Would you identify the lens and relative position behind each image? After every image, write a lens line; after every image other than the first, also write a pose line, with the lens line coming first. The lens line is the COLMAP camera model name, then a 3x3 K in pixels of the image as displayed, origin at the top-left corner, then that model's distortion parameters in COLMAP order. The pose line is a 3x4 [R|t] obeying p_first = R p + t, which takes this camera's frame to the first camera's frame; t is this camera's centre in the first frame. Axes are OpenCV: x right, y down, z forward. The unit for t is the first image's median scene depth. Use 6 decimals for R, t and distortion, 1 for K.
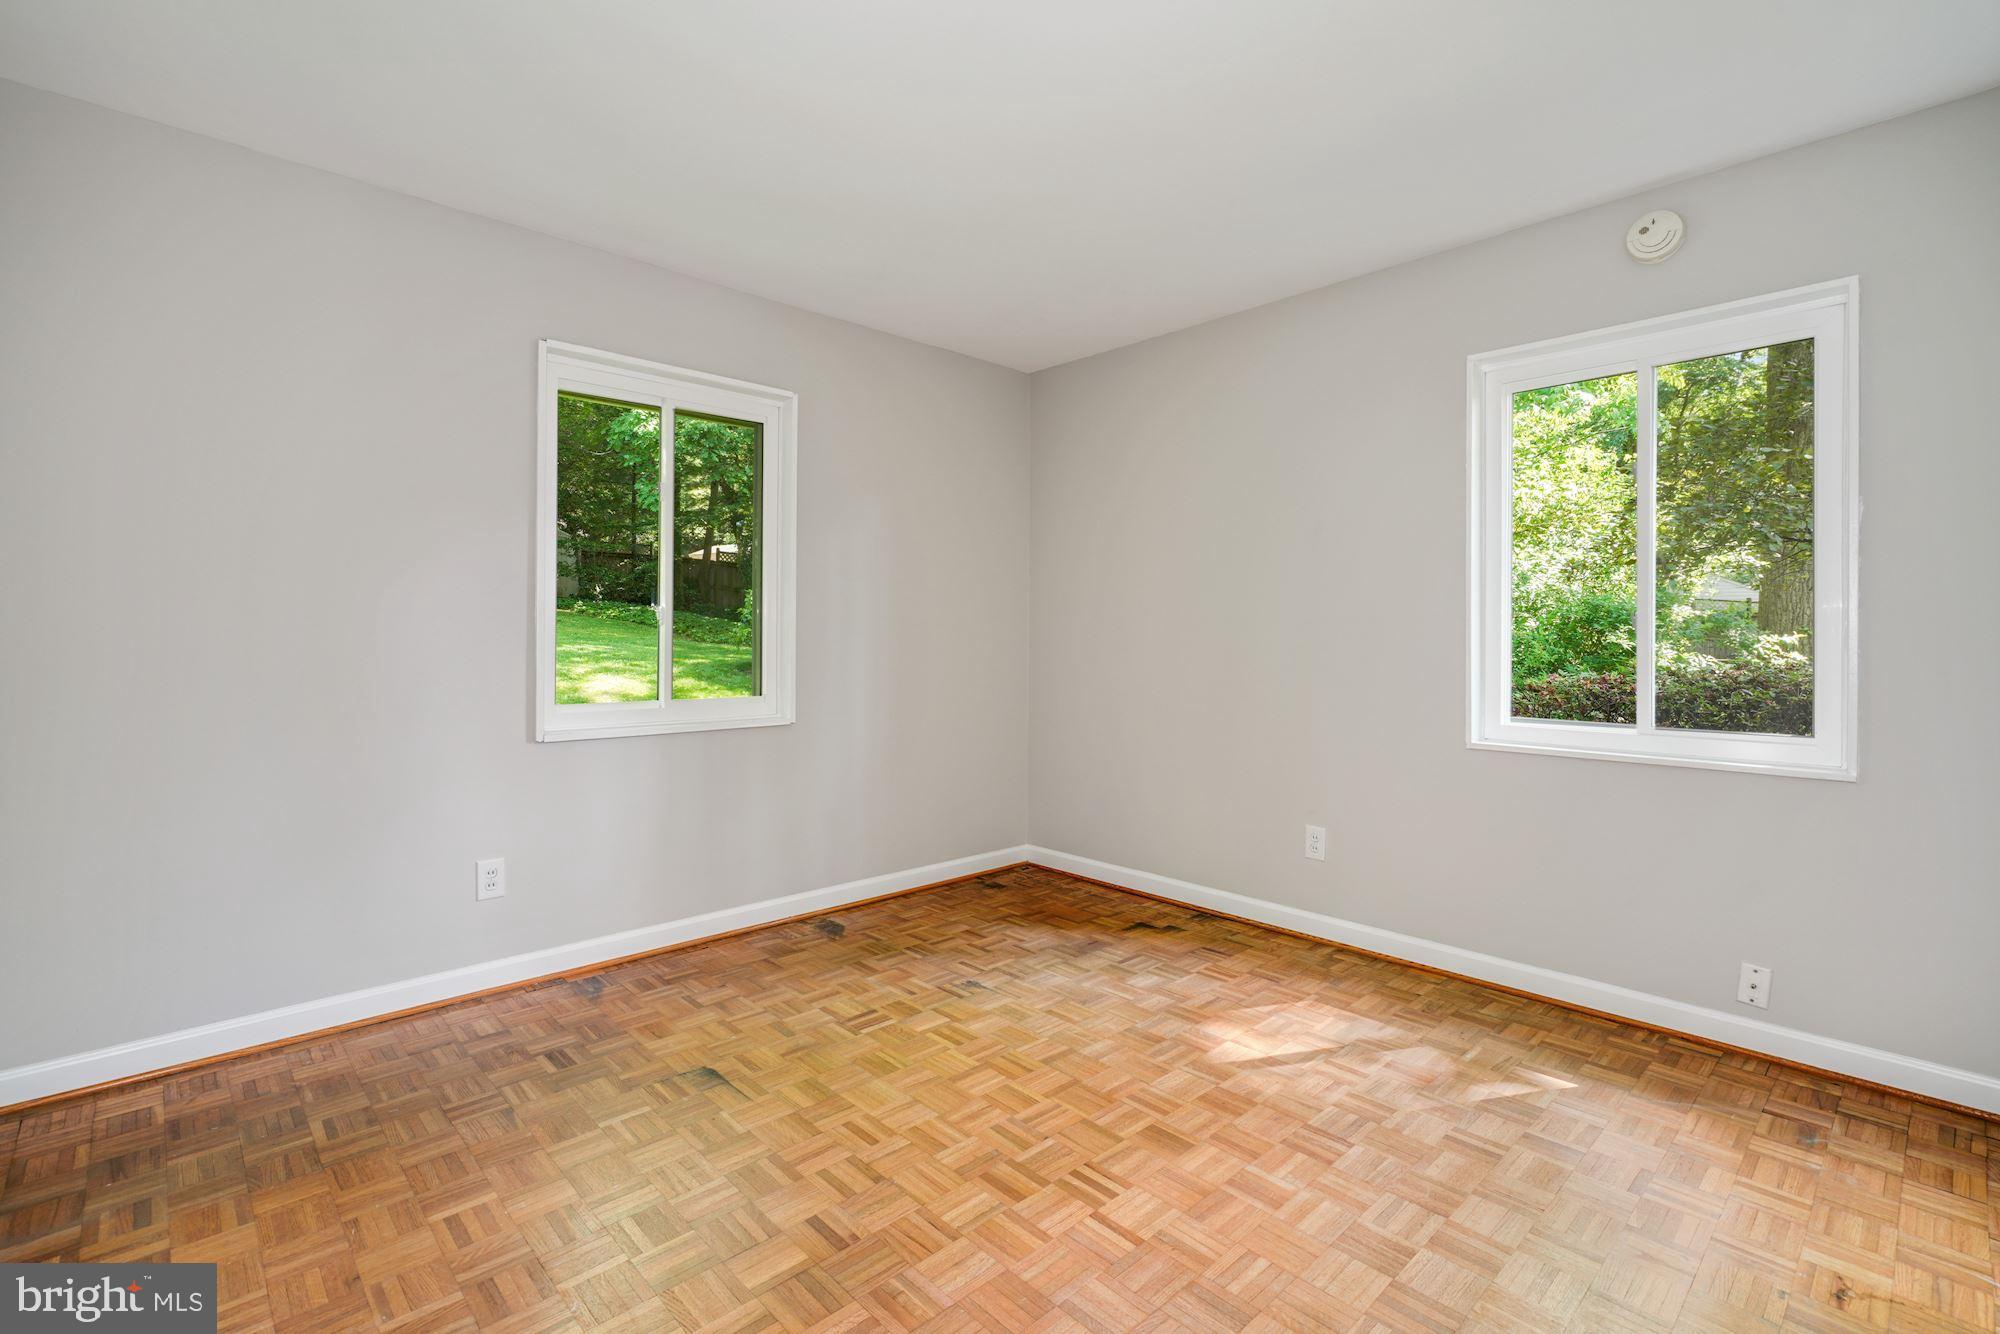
lens RADIAL K [[904.5, 0, 1005.7], [0, 904.5, 642.1], [0, 0, 1]] dist [-0.000643, 0.000415]
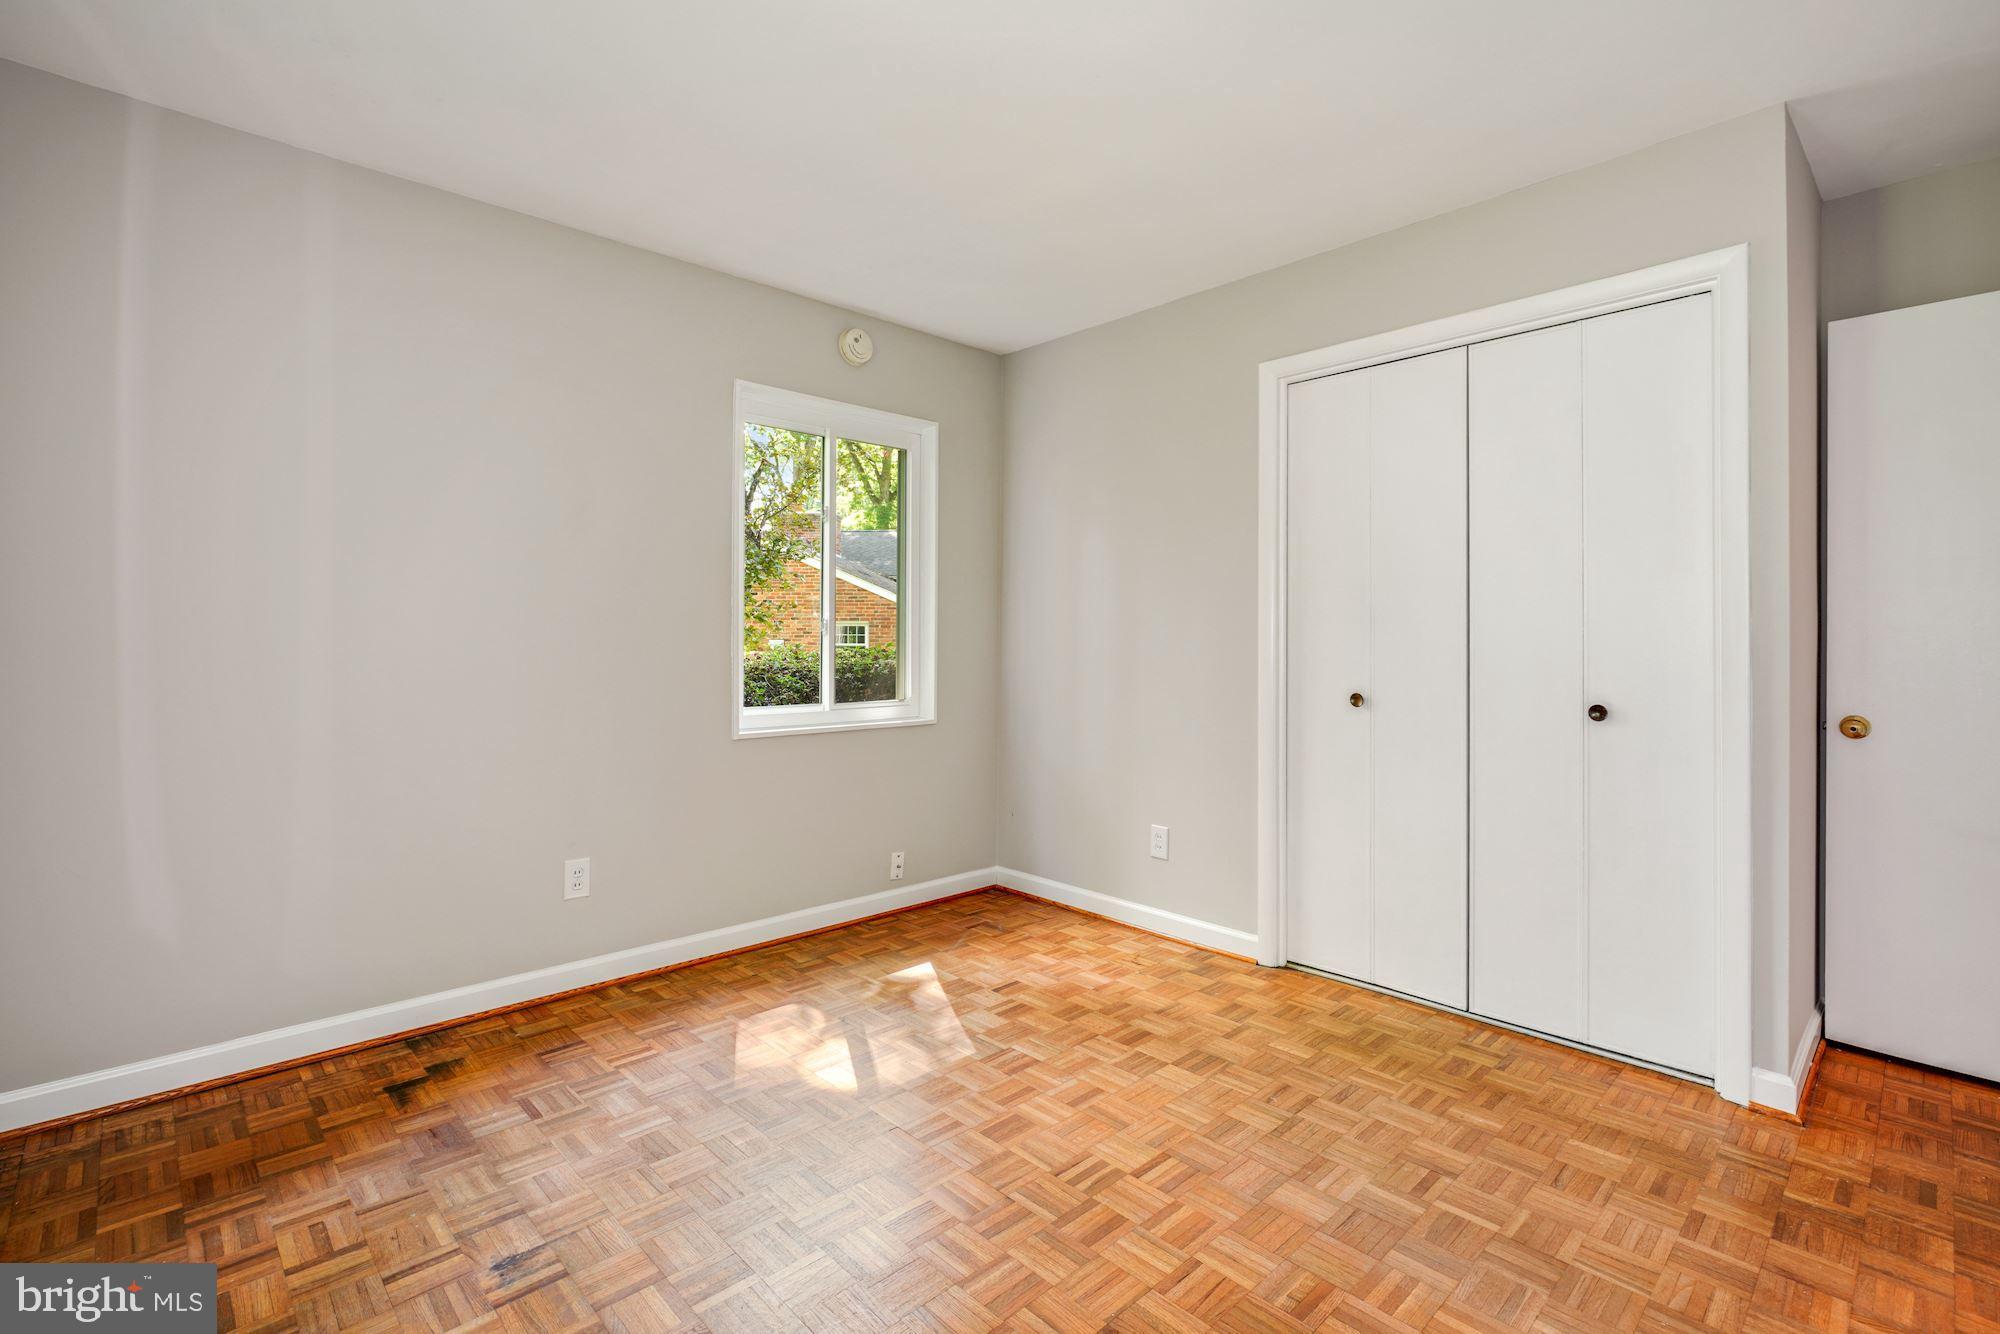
lens RADIAL K [[904.5, 0, 1005.7], [0, 904.5, 642.1], [0, 0, 1]] dist [-0.000643, 0.000415]
pose [[0.000789, -0.007091, 0.999975, -0.592898], [0.002191, 0.999972, 0.007090, -0.005763], [-0.999997, 0.002185, 0.000805, 0.701222]]
